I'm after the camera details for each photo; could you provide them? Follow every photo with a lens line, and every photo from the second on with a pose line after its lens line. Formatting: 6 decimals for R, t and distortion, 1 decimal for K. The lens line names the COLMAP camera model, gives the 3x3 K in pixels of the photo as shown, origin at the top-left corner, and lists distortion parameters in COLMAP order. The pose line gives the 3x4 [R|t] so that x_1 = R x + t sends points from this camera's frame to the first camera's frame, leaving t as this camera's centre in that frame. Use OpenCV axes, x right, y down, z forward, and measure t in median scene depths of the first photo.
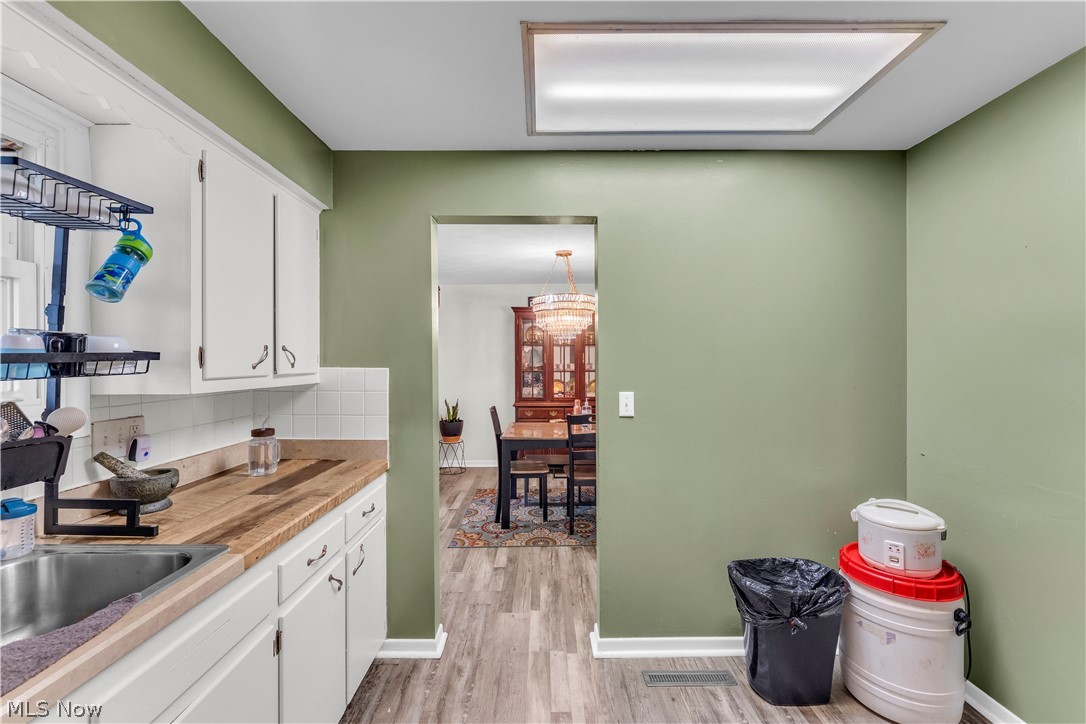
lens RADIAL K [[444.2, 0, 551.1], [0, 444.2, 363.5], [0, 0, 1]] dist [-0.001405, -0.000135]
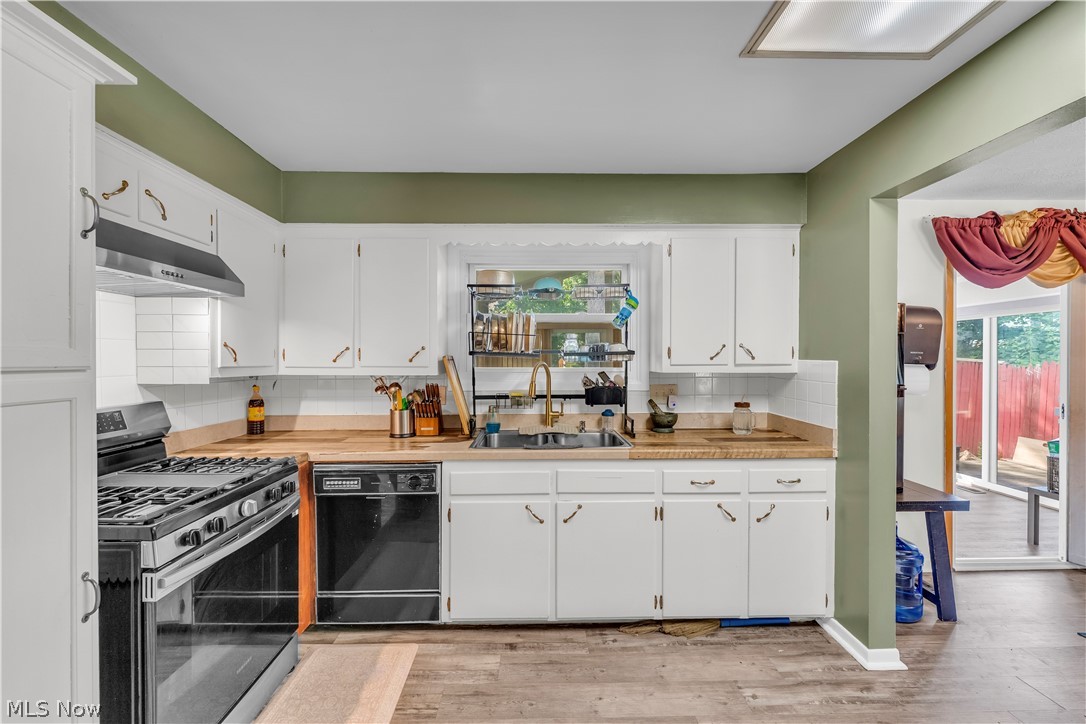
lens RADIAL K [[444.2, 0, 540.1], [0, 444.2, 364.8], [0, 0, 1]] dist [-0.001405, -0.000135]
pose [[-0.005044, 0.016781, -0.999846, 0.739117], [-0.002067, 0.999857, 0.016791, 0.004466], [0.999985, 0.002152, -0.005009, 0.337459]]
